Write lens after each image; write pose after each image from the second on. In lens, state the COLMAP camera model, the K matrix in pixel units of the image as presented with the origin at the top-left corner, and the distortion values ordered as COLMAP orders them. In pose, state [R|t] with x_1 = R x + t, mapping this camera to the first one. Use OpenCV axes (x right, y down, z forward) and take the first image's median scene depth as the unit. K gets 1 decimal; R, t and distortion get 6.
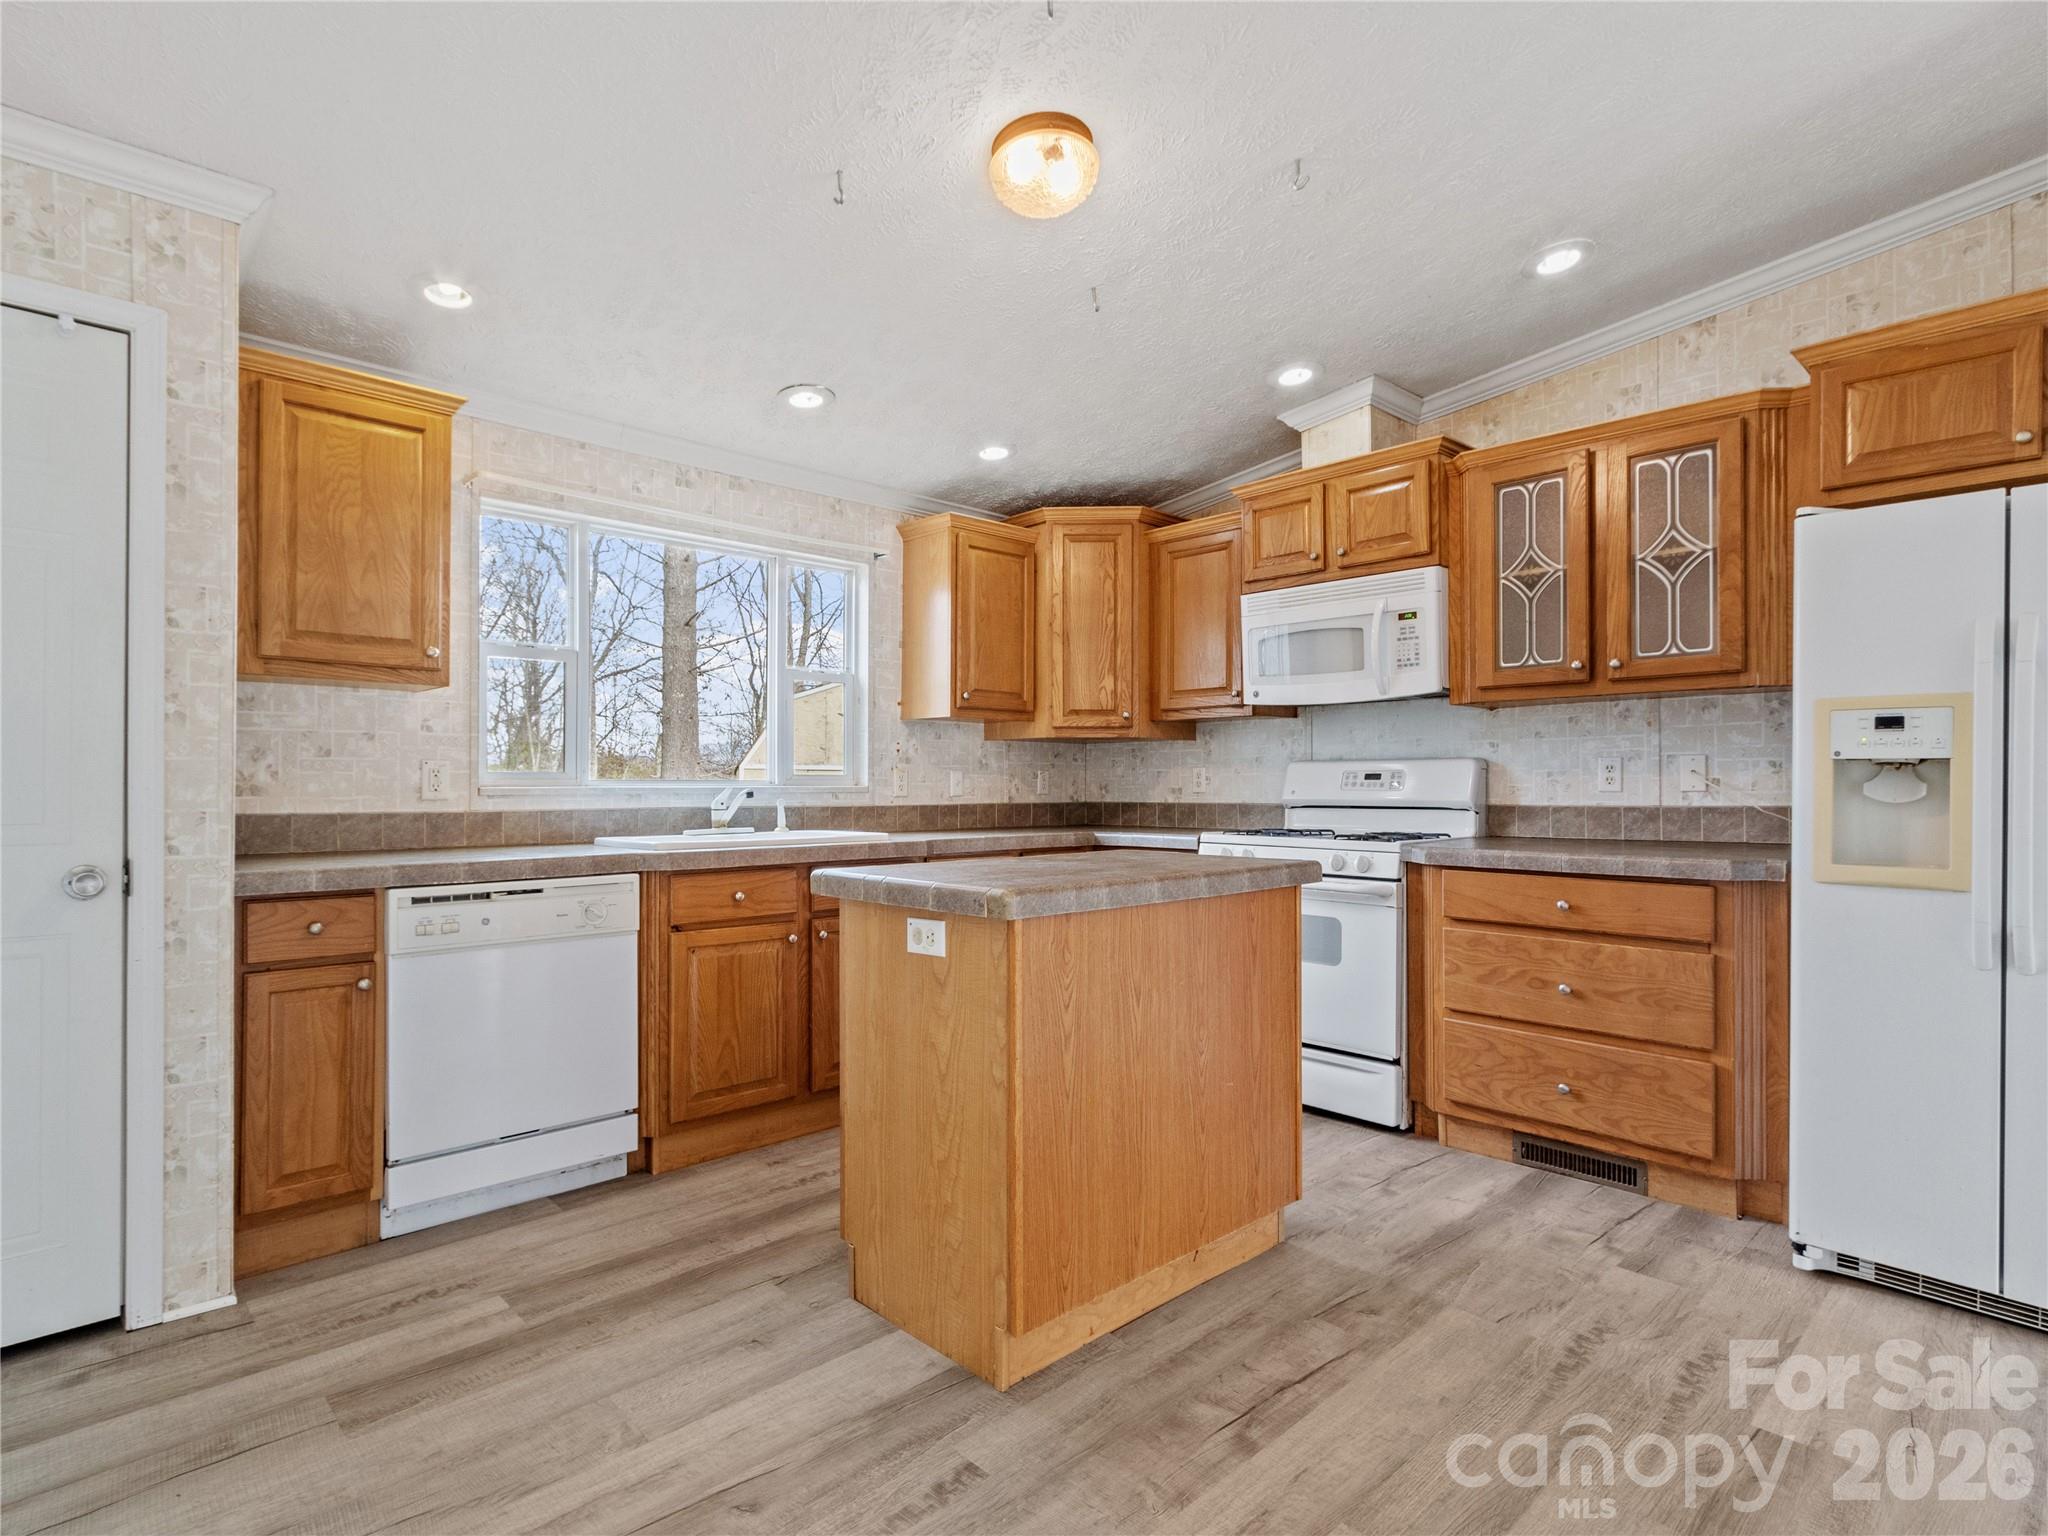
lens RADIAL K [[1055.2, 0, 1014.5], [0, 1055.2, 784.5], [0, 0, 1]] dist [0.004158, -0.002254]
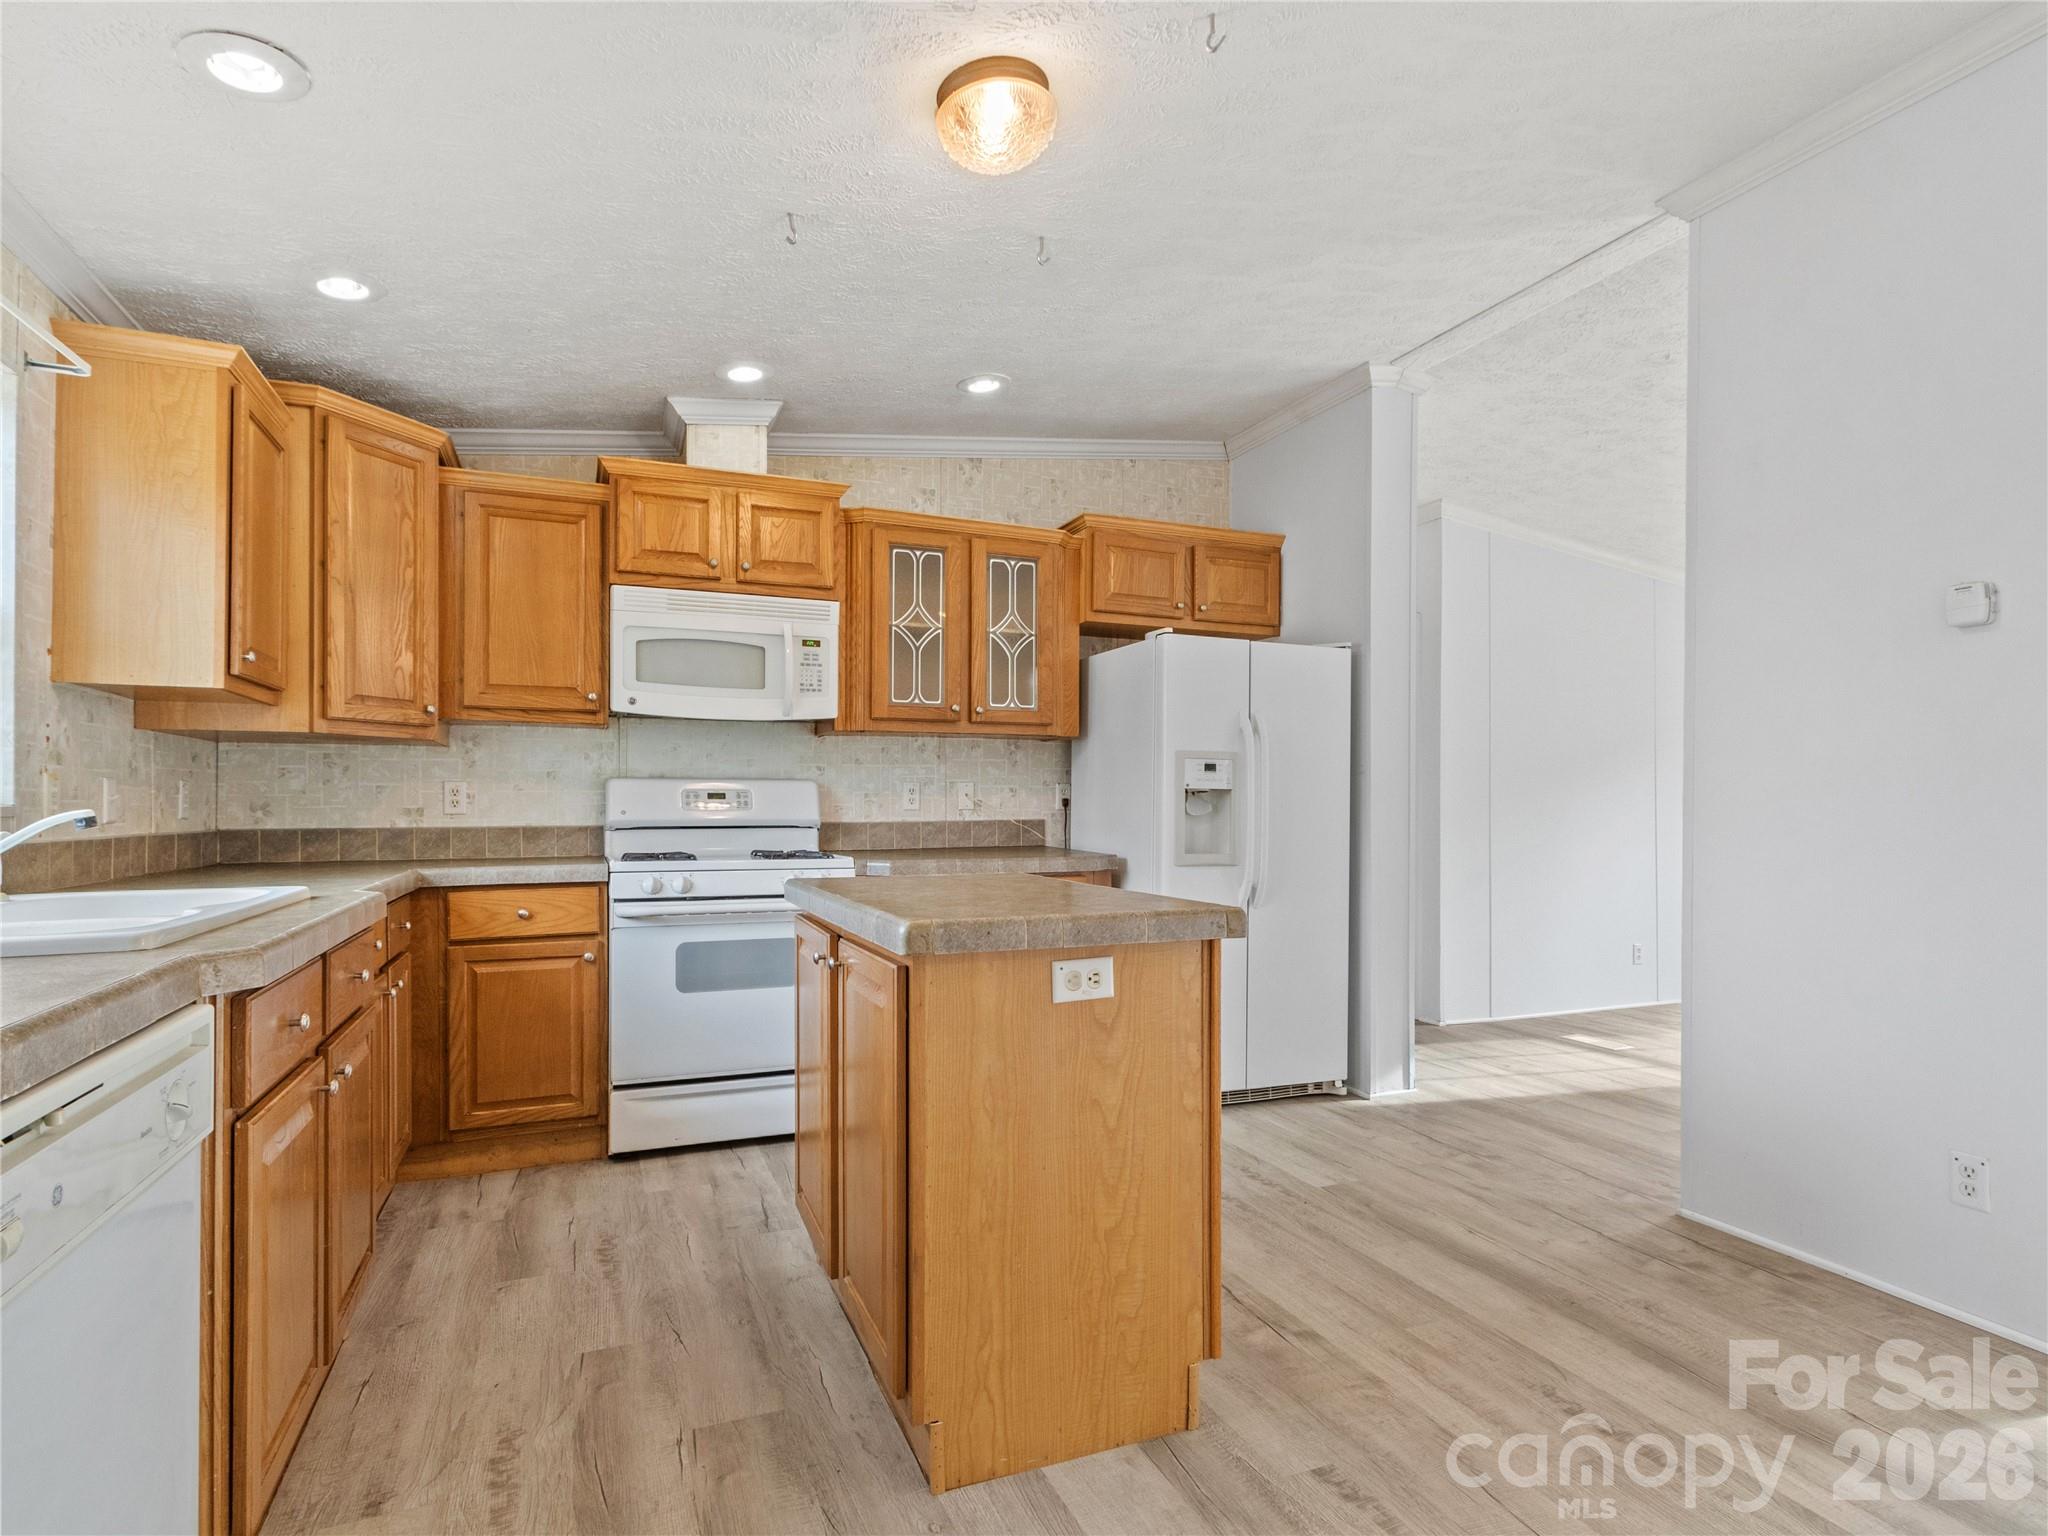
lens RADIAL K [[1055.2, 0, 1005.8], [0, 1055.2, 799.6], [0, 0, 1]] dist [0.004158, -0.002254]
pose [[0.363536, 0.005929, 0.931561, -0.555856], [-0.000942, 0.999982, -0.005997, 0.001850], [-0.931580, 0.001302, 0.363535, 0.457172]]
